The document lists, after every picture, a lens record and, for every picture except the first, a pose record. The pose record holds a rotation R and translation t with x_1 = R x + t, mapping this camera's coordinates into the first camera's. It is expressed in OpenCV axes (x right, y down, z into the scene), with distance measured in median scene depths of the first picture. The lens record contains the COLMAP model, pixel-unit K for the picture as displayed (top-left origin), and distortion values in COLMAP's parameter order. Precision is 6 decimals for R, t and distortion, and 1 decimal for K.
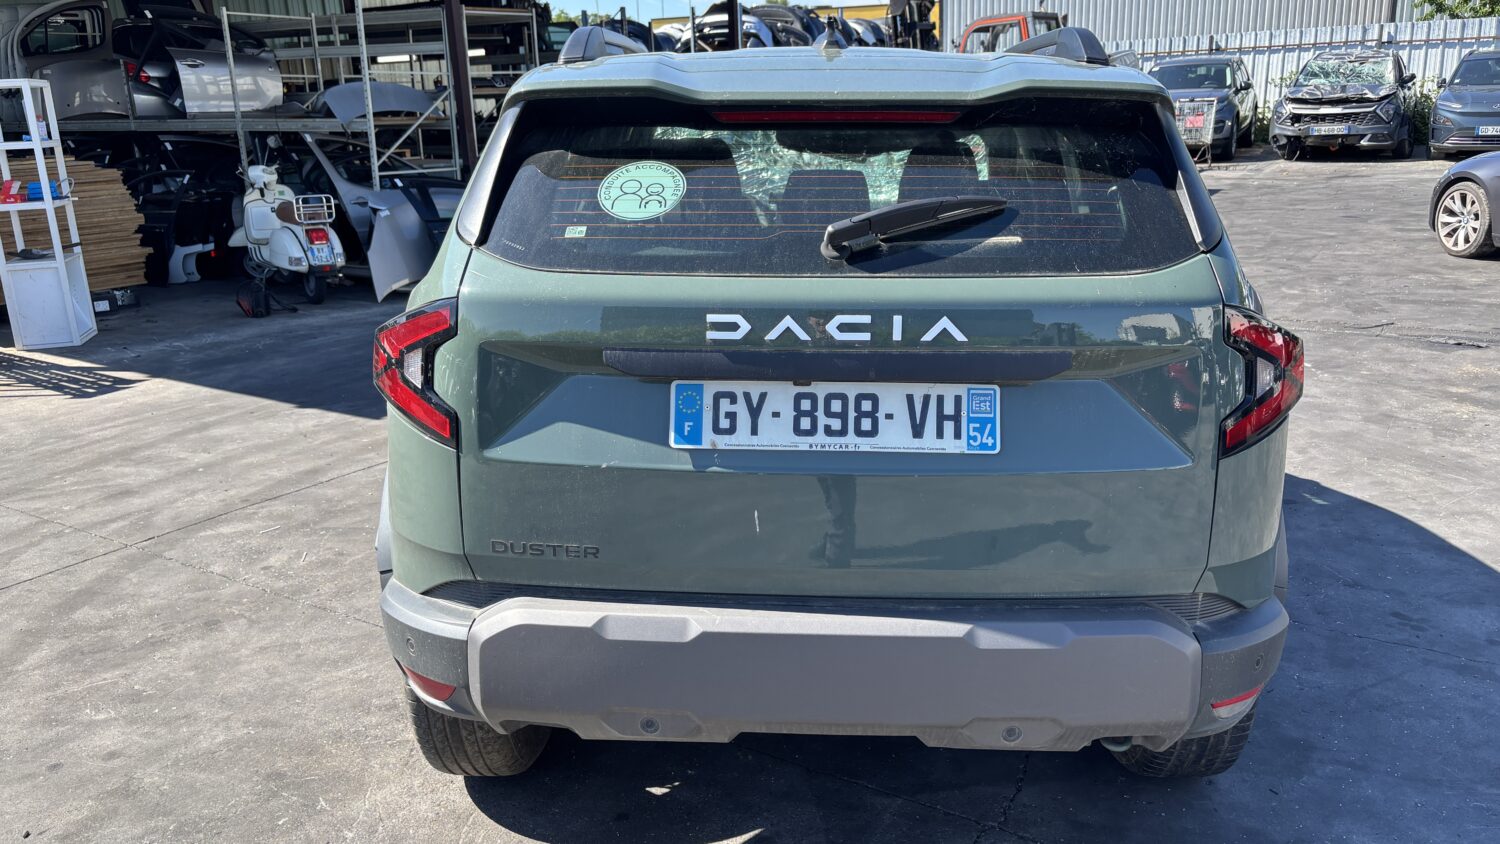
lens RADIAL K [[1123.7, 0, 755.6], [0, 1123.7, 419.3], [0, 0, 1]] dist [0.110324, -0.161337]
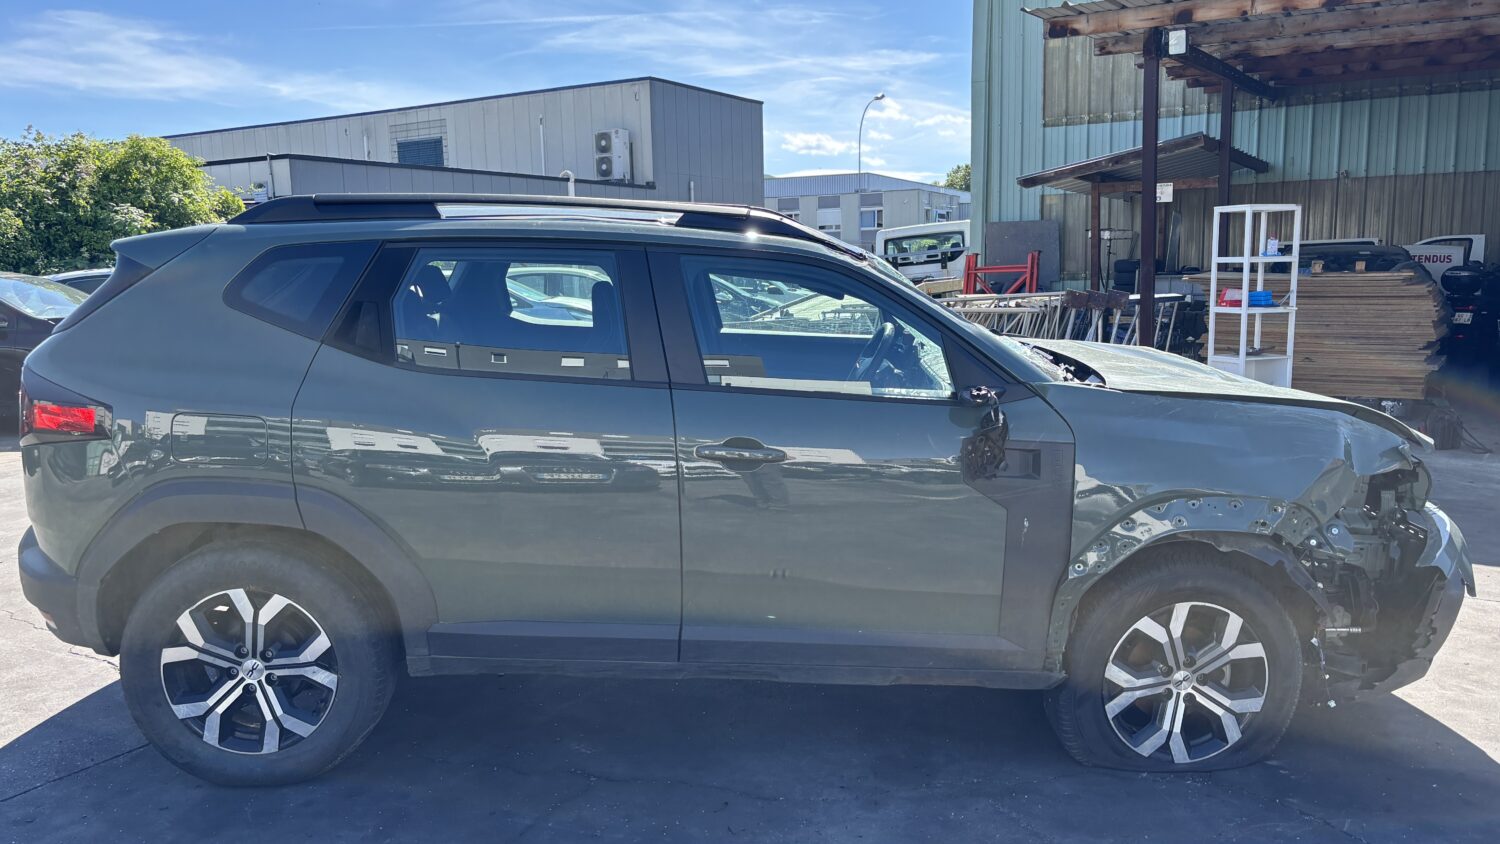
lens RADIAL K [[1124.9, 0, 751.3], [0, 1124.9, 422.1], [0, 0, 1]] dist [0.004466, -0.000878]
pose [[0.066607, 0.170635, -0.983081, 2.141736], [-0.254907, 0.955483, 0.148574, -0.509866], [0.964669, 0.240698, 0.107138, 1.748169]]
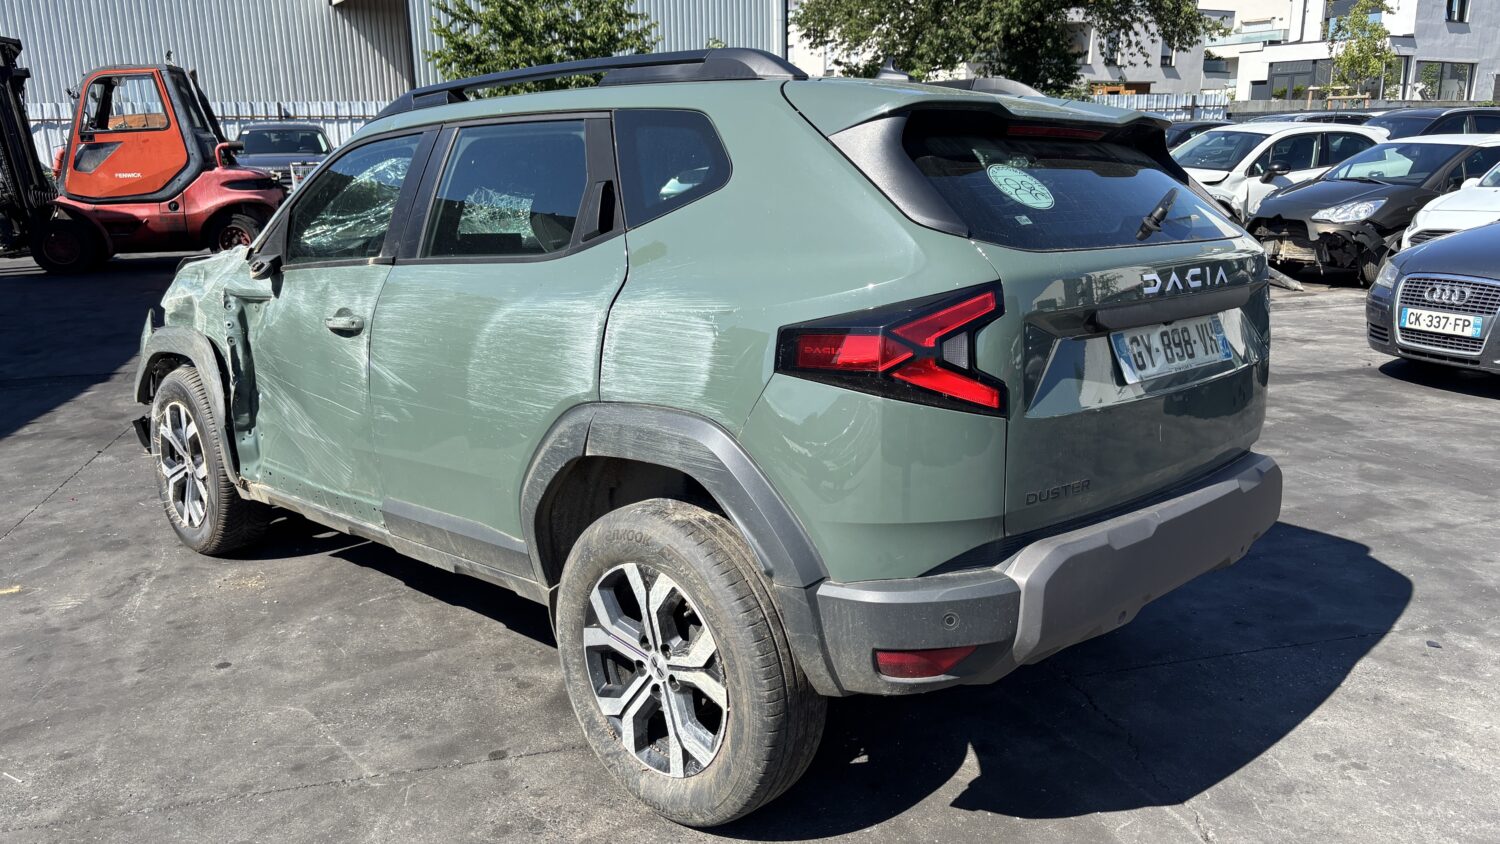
lens RADIAL K [[1123.7, 0, 755.6], [0, 1123.7, 419.3], [0, 0, 1]] dist [0.110324, -0.161337]
pose [[0.671168, -0.149598, 0.726053, -1.277813], [0.191635, 0.981148, 0.025010, -0.047797], [-0.716107, 0.122351, 0.687183, 0.433114]]
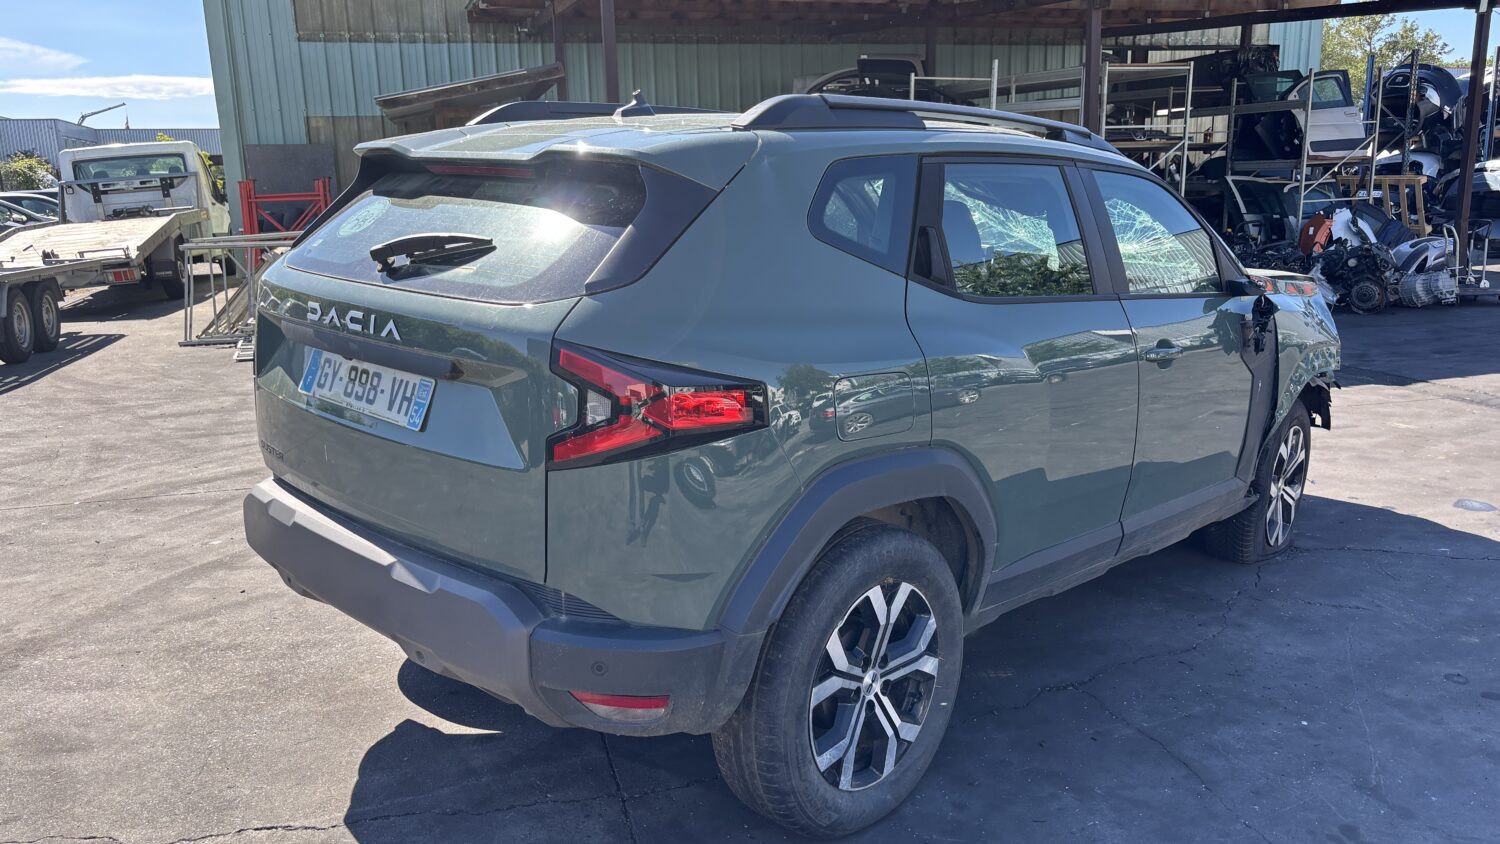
lens RADIAL K [[1111.2, 0, 746.0], [0, 1111.2, 430.6], [0, 0, 1]] dist [0.042895, 0.001266]
pose [[0.749064, 0.164630, -0.641716, 1.294328], [-0.181714, 0.982539, 0.039956, -0.087820], [0.637089, 0.086679, 0.765901, 0.265911]]
